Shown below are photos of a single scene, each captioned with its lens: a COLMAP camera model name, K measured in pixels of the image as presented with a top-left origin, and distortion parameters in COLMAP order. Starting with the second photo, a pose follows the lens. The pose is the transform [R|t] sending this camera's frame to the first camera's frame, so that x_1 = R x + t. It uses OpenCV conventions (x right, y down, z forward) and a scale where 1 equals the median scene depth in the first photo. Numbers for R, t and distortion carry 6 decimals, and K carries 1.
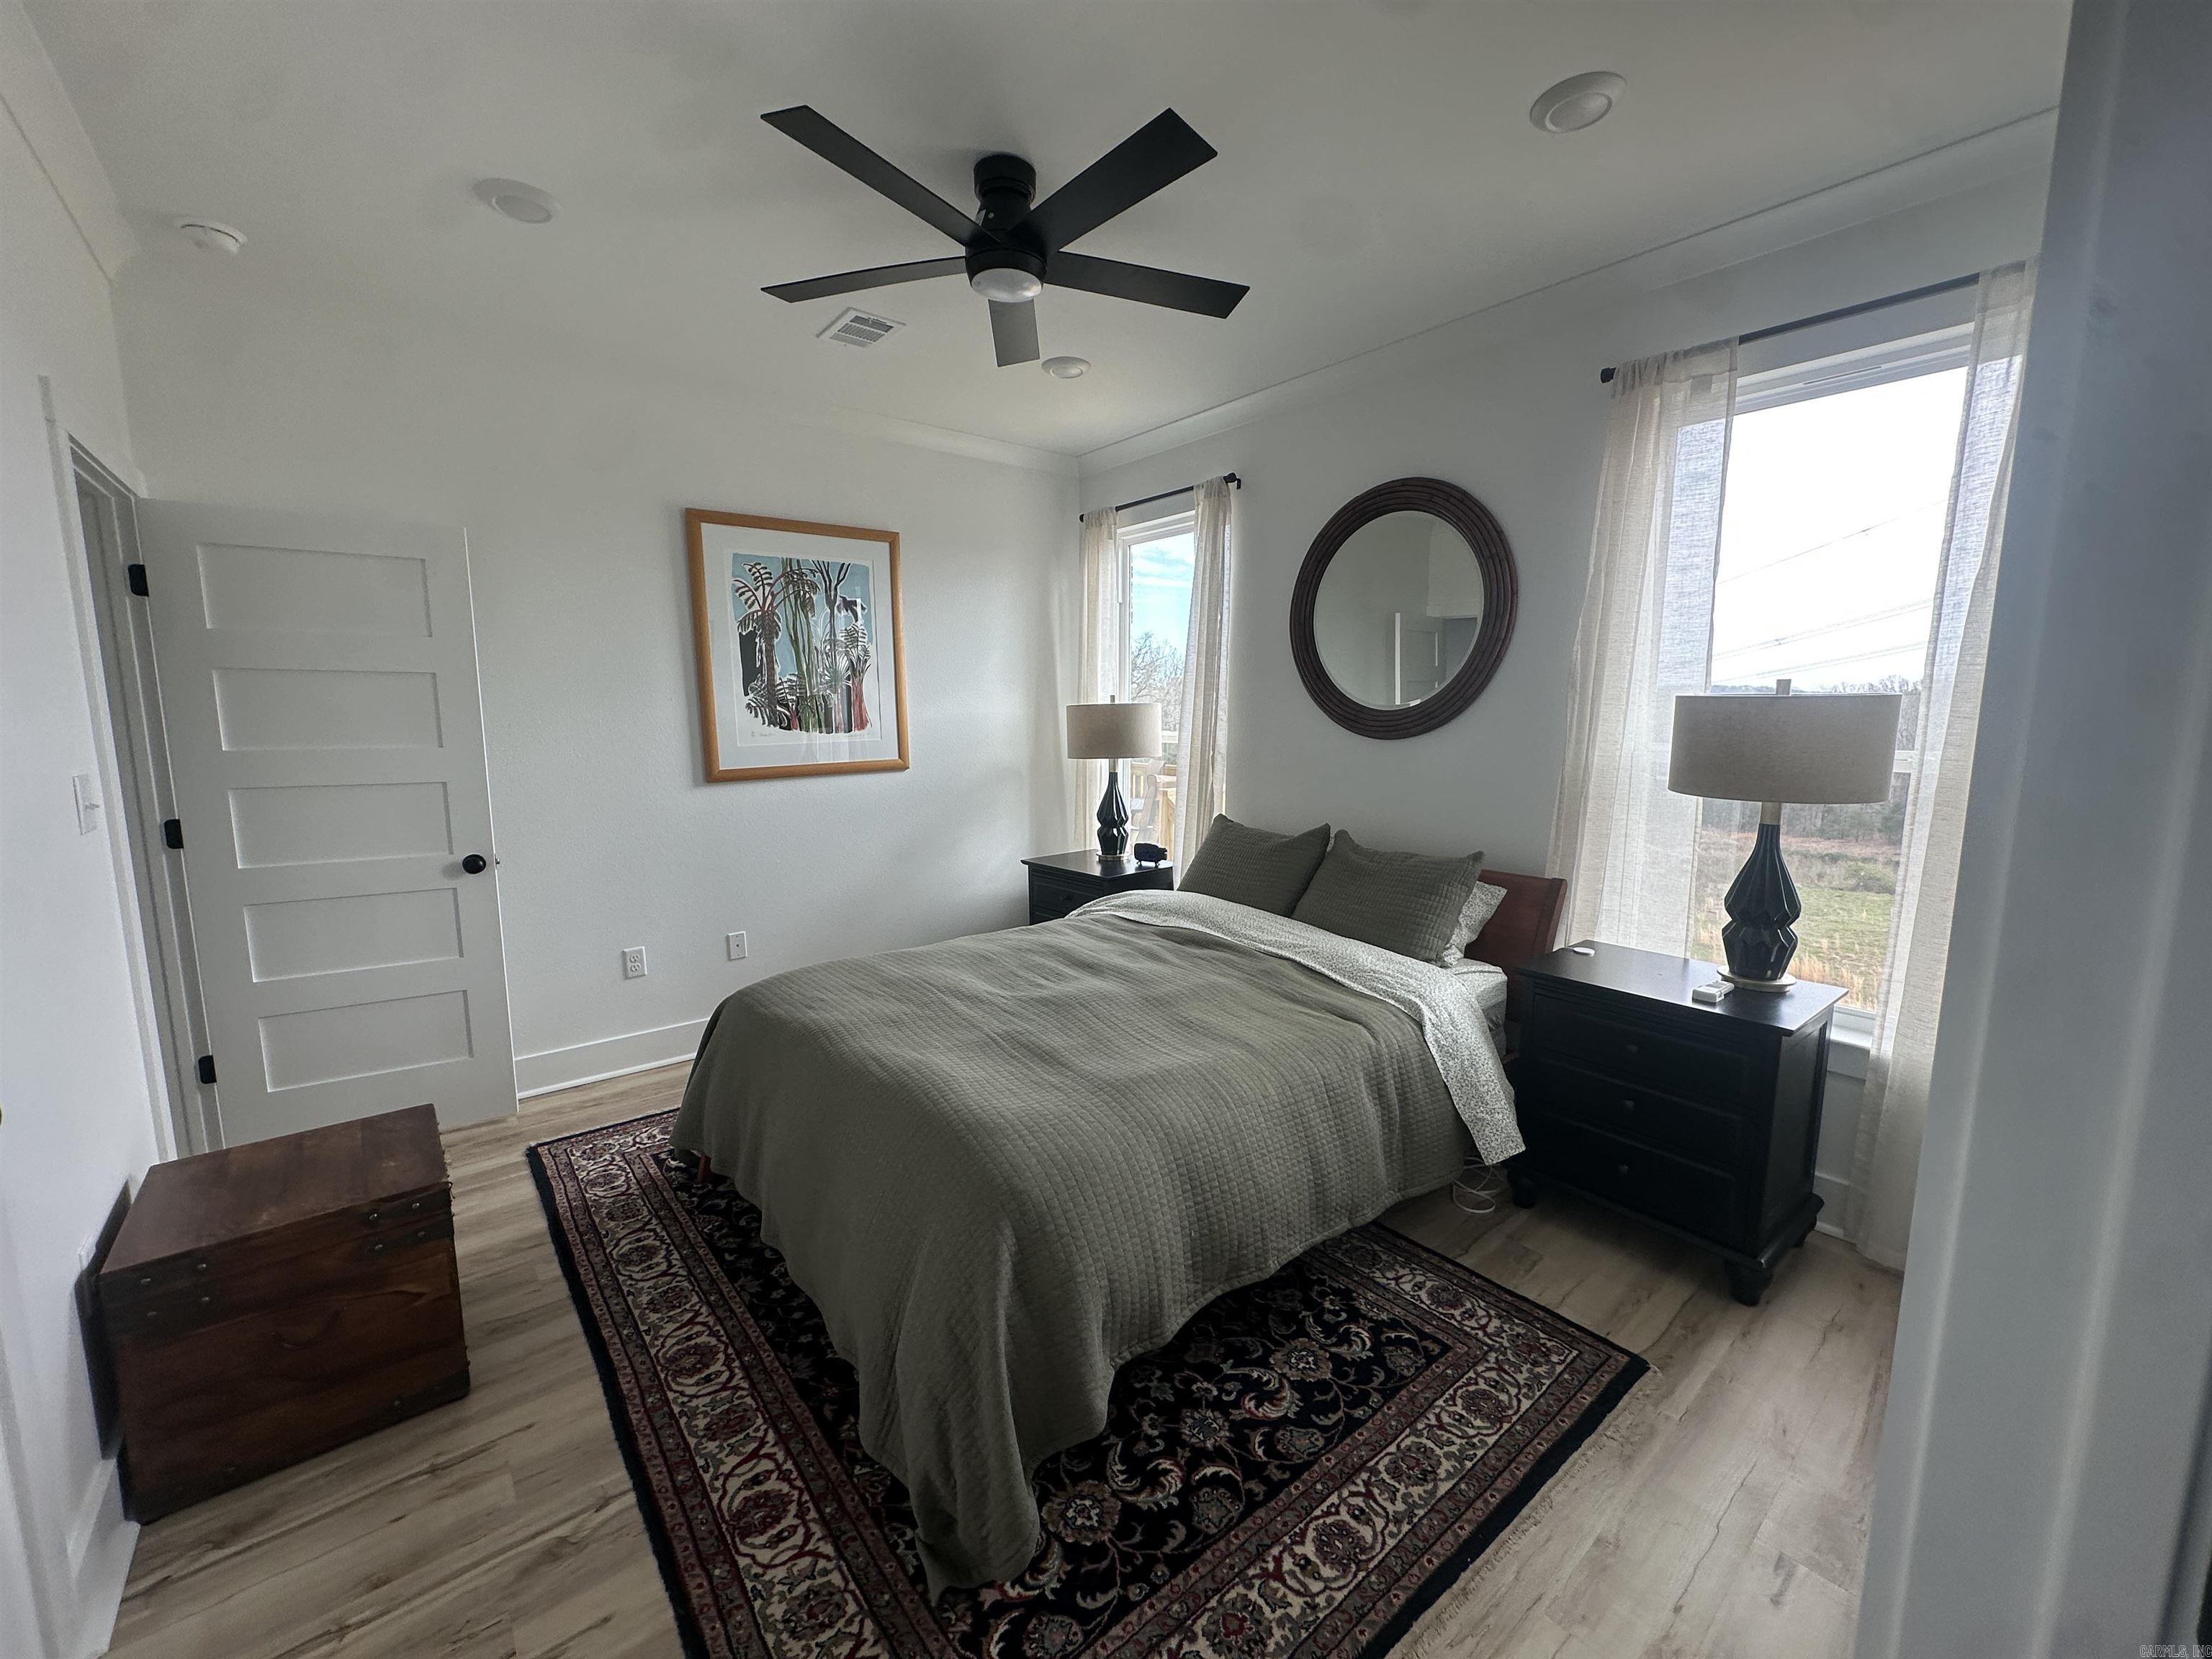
lens RADIAL K [[884.7, 0, 1054.6], [0, 884.7, 823.4], [0, 0, 1]] dist [0.001325, 0.001324]
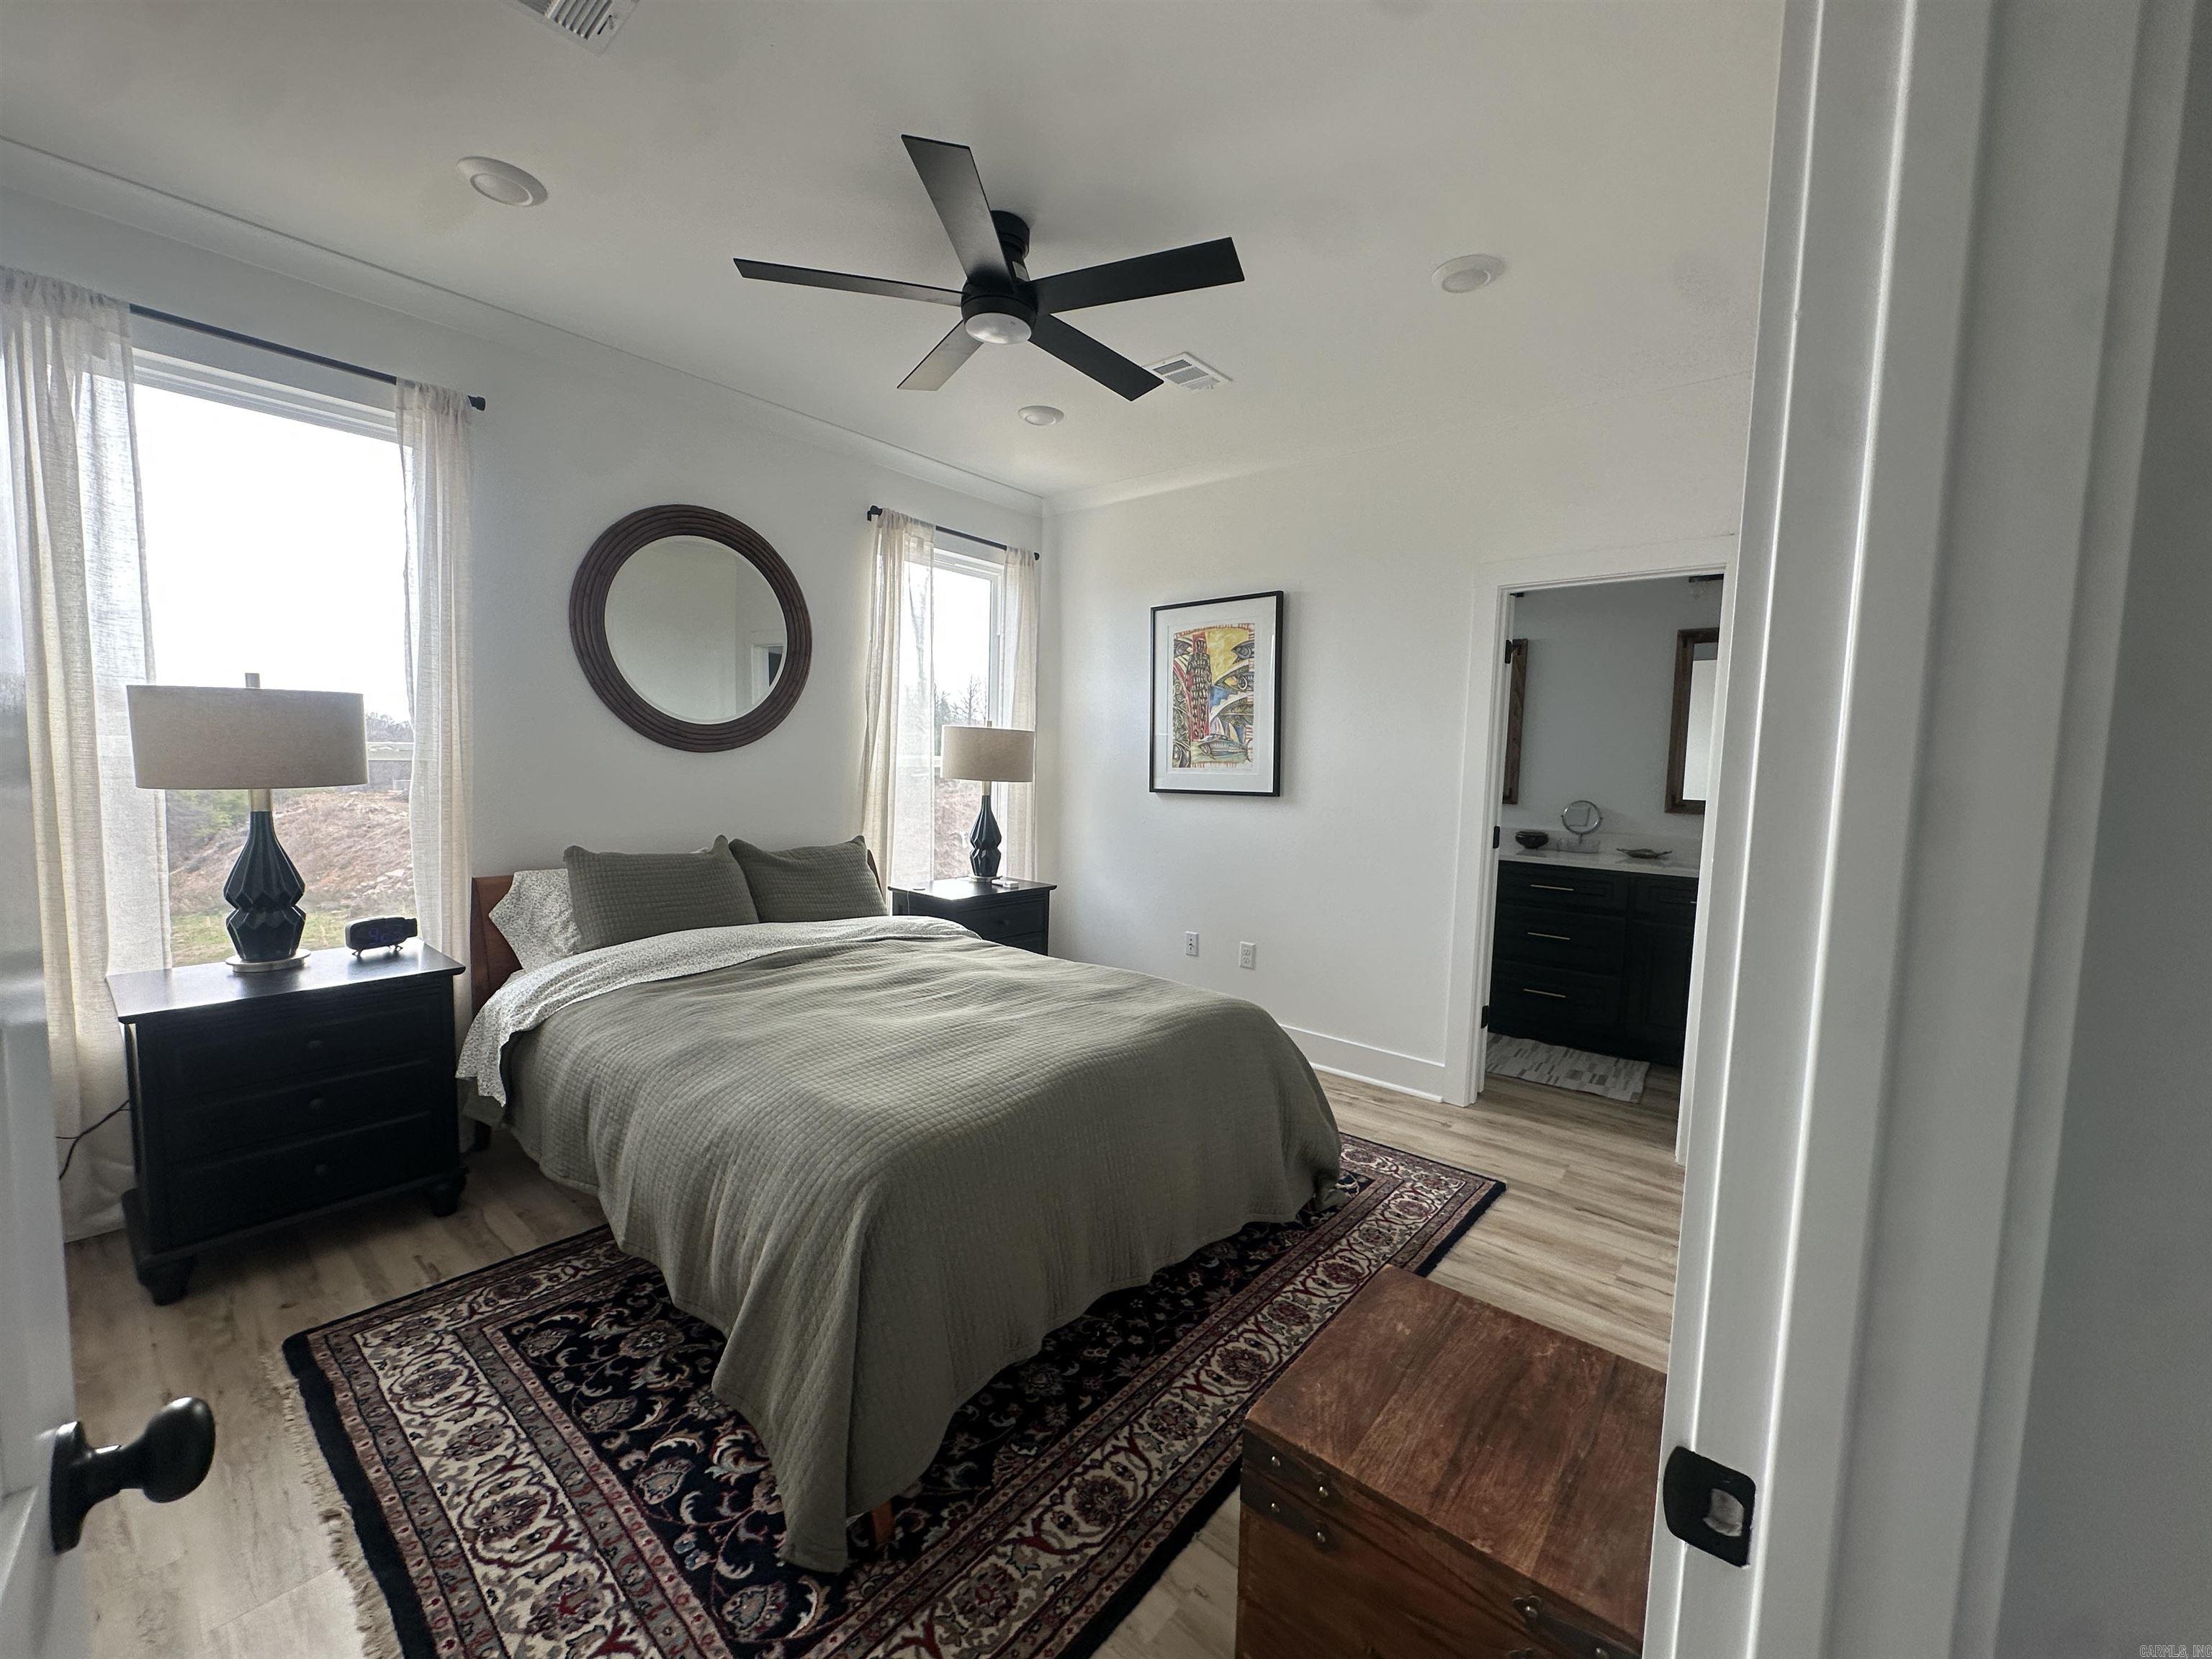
lens RADIAL K [[884.7, 0, 1092.4], [0, 884.7, 826.9], [0, 0, 1]] dist [0.001325, 0.001324]
pose [[-0.189350, -0.105158, 0.976262, -1.444564], [0.081827, 0.989100, 0.122412, -0.180302], [-0.978494, 0.103063, -0.178681, 1.404496]]
